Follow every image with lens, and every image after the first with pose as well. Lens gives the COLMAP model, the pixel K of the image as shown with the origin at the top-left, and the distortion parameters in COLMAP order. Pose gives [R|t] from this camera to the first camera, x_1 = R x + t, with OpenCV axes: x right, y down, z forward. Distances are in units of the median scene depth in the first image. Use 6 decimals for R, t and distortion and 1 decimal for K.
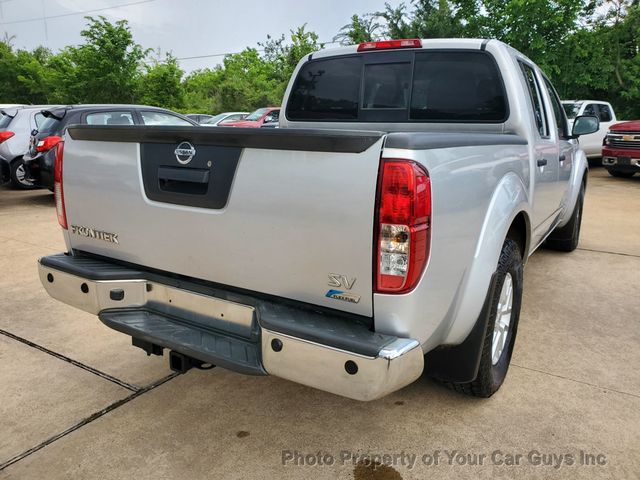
lens RADIAL K [[500.8, 0, 322.4], [0, 500.8, 230.2], [0, 0, 1]] dist [0.009838, 0.007068]
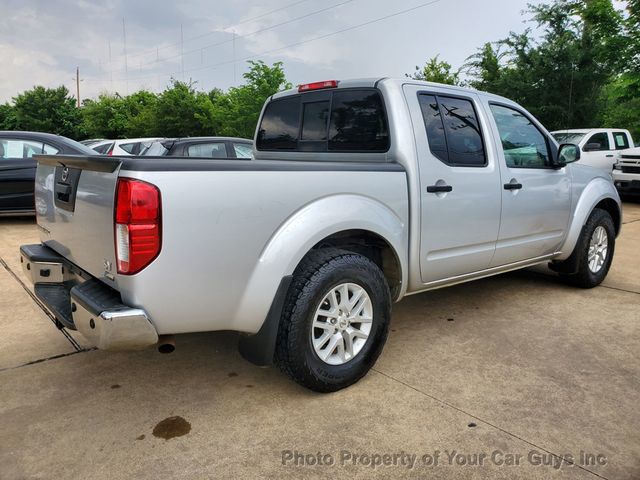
lens RADIAL K [[501.3, 0, 315.4], [0, 501.3, 226.8], [0, 0, 1]] dist [0.016693, 0.002966]
pose [[0.947419, 0.044798, -0.316846, 0.095242], [-0.064659, 0.996528, -0.052445, 0.003097], [0.313396, 0.070174, 0.947026, -0.014840]]
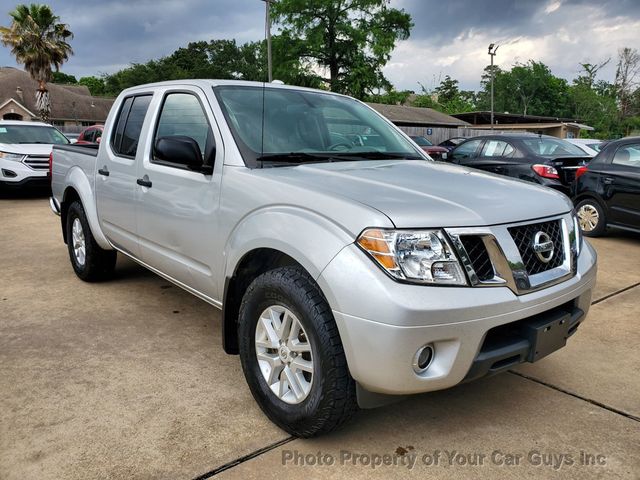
lens RADIAL K [[499.0, 0, 323.9], [0, 499.0, 238.2], [0, 0, 1]] dist [0.008571, 0.012660]
pose [[-0.297978, 0.166968, -0.939857, 0.282077], [-0.224388, 0.944743, 0.238977, -0.076874], [0.927825, 0.282103, -0.244047, 0.350004]]
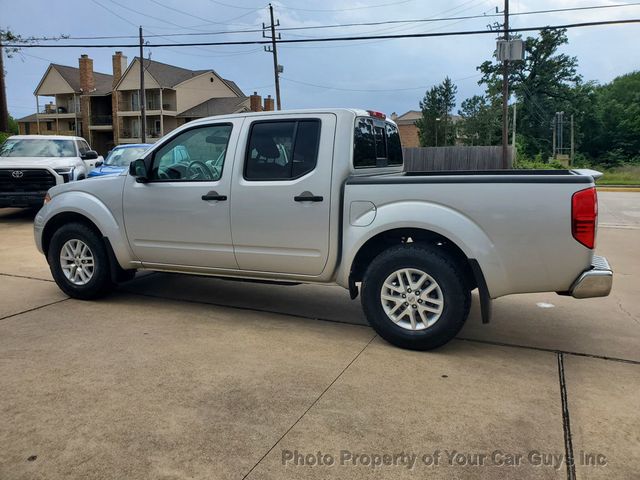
lens RADIAL K [[498.7, 0, 321.1], [0, 498.7, 241.1], [0, 0, 1]] dist [0.009450, 0.004732]
pose [[-0.149048, -0.173562, 0.973479, -0.241700], [0.212215, 0.955922, 0.202924, -0.064439], [-0.965790, 0.236832, -0.105646, 0.260378]]
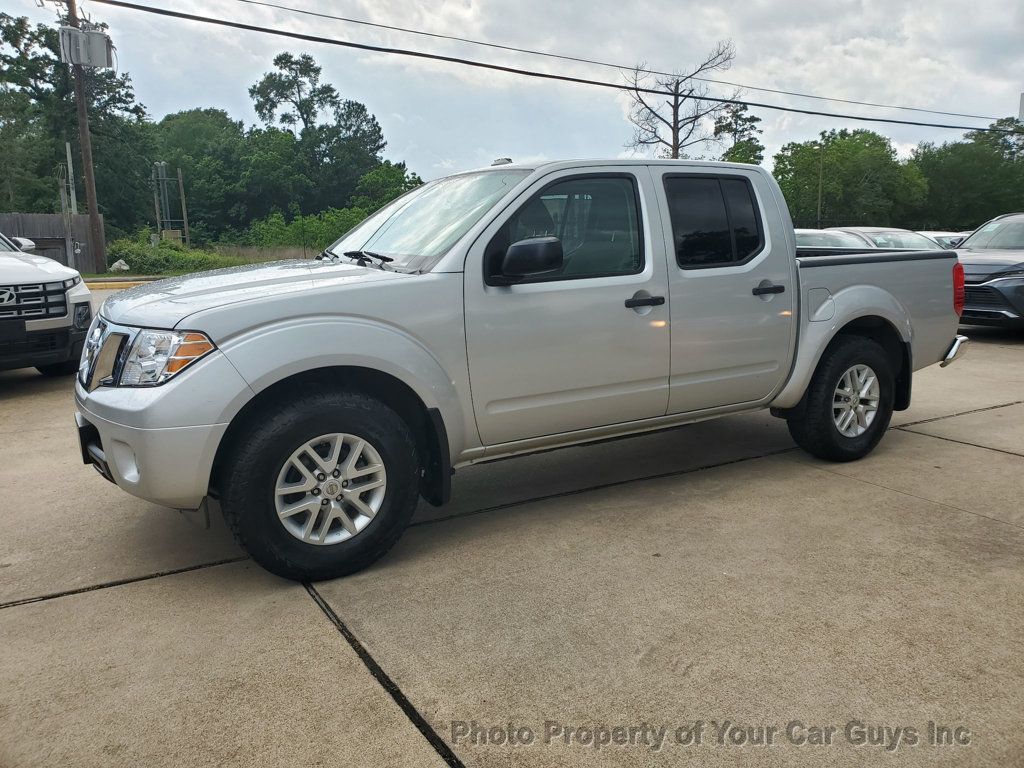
lens RADIAL K [[798.0, 0, 513.7], [0, 798.0, 385.8], [0, 0, 1]] dist [0.009450, 0.004732]
pose [[-0.895811, -0.093566, 0.434474, -0.055202], [0.085543, 0.923009, 0.375148, -0.114699], [-0.436124, 0.373228, -0.818838, 0.500512]]
